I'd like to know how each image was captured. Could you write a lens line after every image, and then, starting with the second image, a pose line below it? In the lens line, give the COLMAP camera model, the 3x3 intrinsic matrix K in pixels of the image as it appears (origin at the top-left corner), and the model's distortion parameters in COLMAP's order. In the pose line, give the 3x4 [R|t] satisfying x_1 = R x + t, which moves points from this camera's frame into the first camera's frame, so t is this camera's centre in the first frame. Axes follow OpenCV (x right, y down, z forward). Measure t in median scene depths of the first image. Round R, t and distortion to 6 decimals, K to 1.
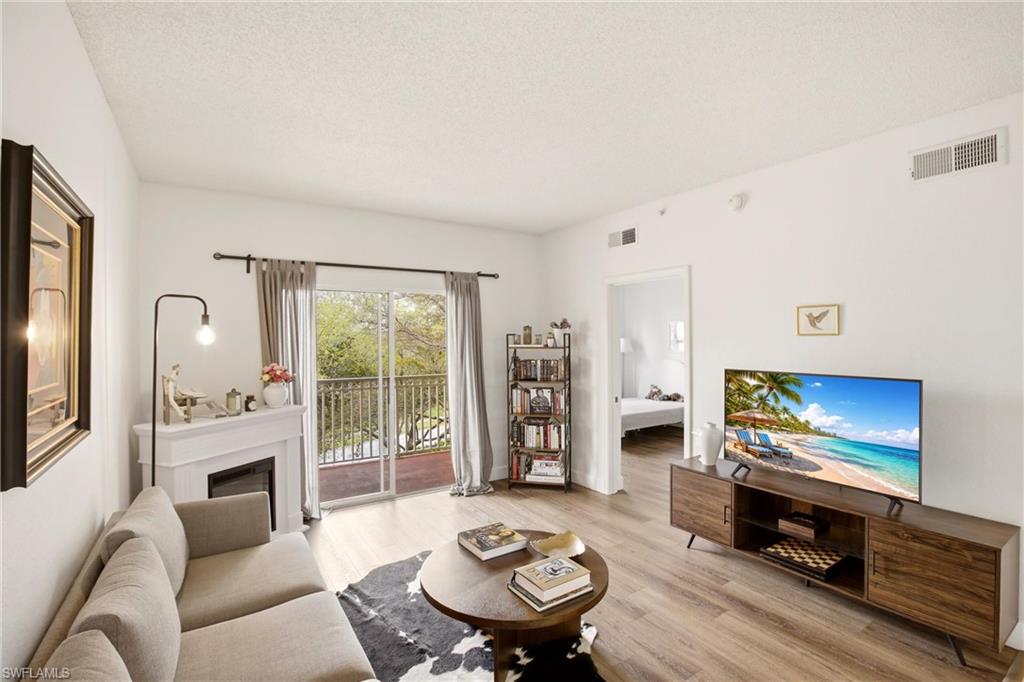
lens RADIAL K [[484.6, 0, 508.8], [0, 484.6, 343.6], [0, 0, 1]] dist [-0.032764, 0.010332]
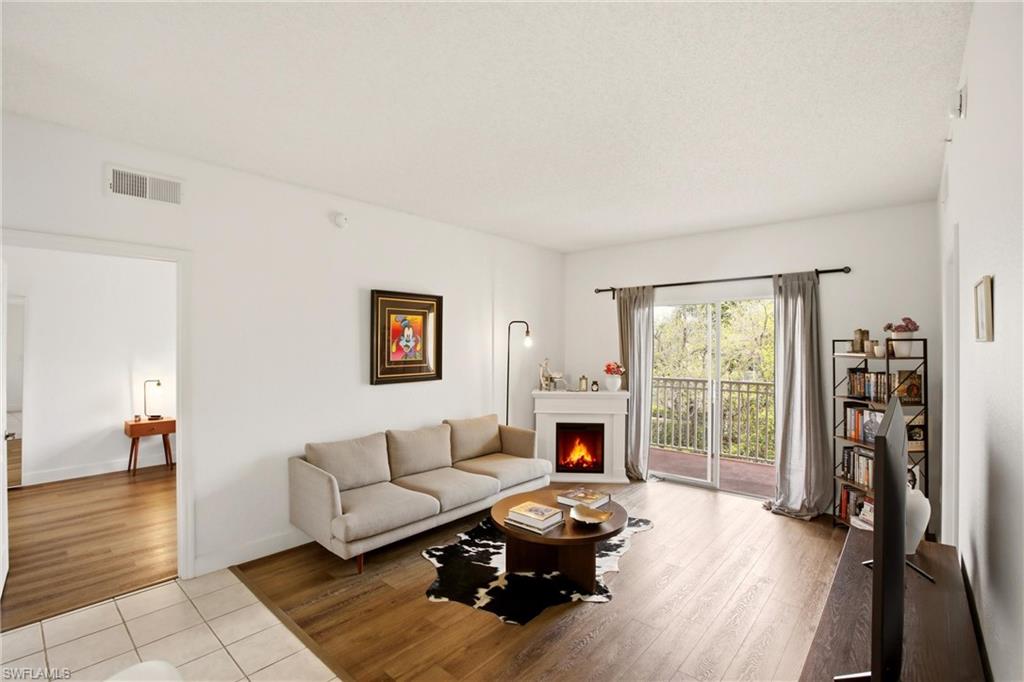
lens RADIAL K [[478.5, 0, 516.7], [0, 478.5, 348.1], [0, 0, 1]] dist [-0.025906, 0.008598]
pose [[0.262665, 0.014484, -0.964779, 0.671311], [-0.012998, 0.999850, 0.011472, -0.008350], [0.964800, 0.009527, 0.262813, 0.272911]]
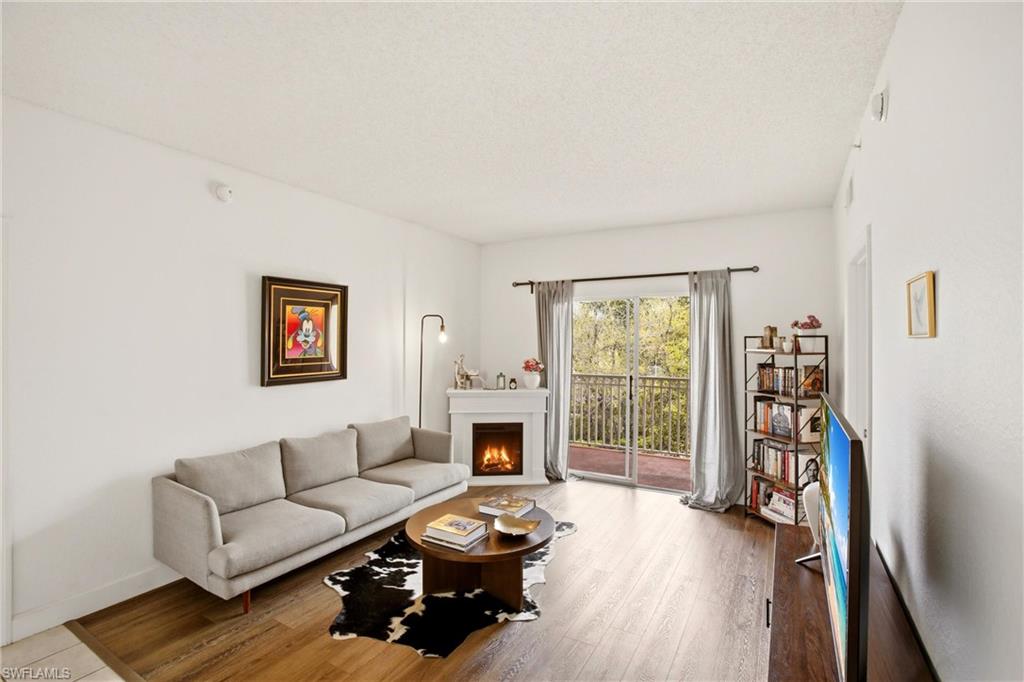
lens RADIAL K [[484.6, 0, 518.0], [0, 484.6, 339.8], [0, 0, 1]] dist [-0.032764, 0.010332]
pose [[0.440438, 0.006638, -0.897759, 0.615283], [-0.015421, 0.999881, -0.000173, -0.007379], [0.897651, 0.013920, 0.440488, 0.274493]]
